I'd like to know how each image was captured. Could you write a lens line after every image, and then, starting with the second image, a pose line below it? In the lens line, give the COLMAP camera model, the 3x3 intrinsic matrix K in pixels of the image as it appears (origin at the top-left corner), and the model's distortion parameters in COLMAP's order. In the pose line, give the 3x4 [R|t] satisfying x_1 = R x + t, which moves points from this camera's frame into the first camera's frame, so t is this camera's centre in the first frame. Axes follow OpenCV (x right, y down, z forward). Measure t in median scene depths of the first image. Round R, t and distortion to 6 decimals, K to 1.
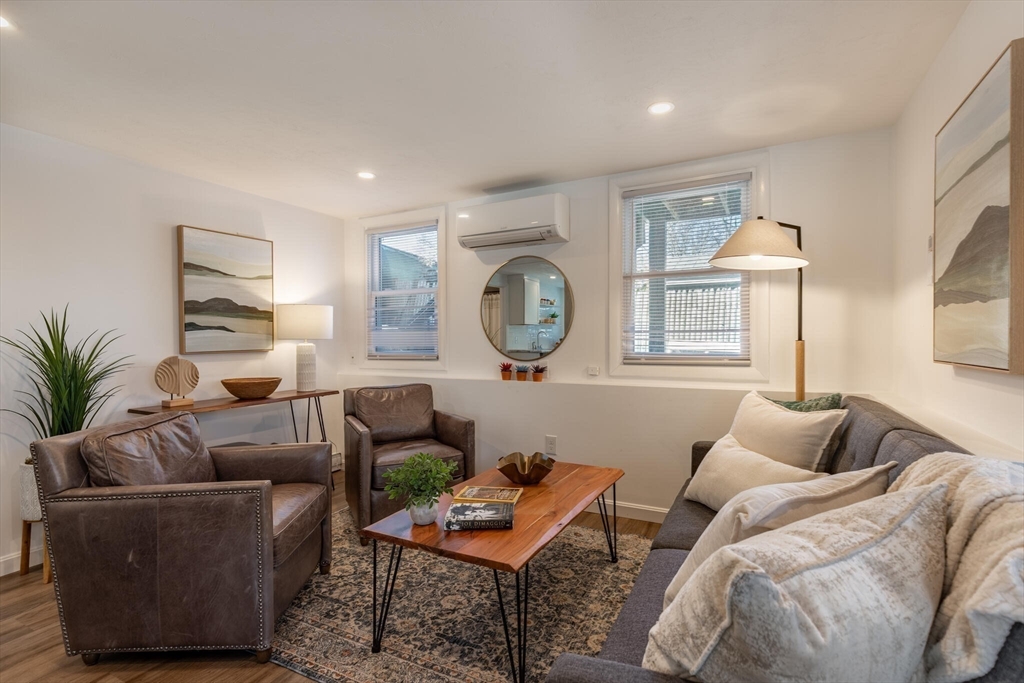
lens RADIAL K [[476.8, 0, 533.8], [0, 476.8, 339.8], [0, 0, 1]] dist [0.003848, -0.000557]
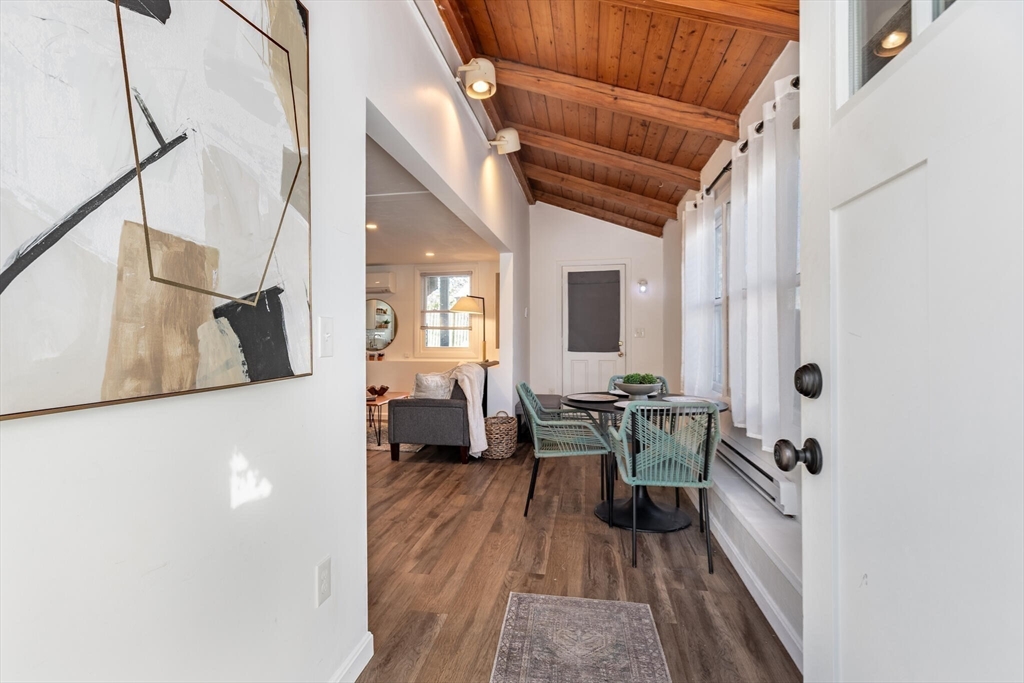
lens RADIAL K [[488.6, 0, 482.2], [0, 488.6, 337.1], [0, 0, 1]] dist [0.000231, -0.000009]
pose [[0.971083, 0.005787, 0.238672, -0.071187], [-0.004237, 0.999966, -0.007010, -0.002120], [-0.238704, 0.005796, 0.971075, -1.216911]]
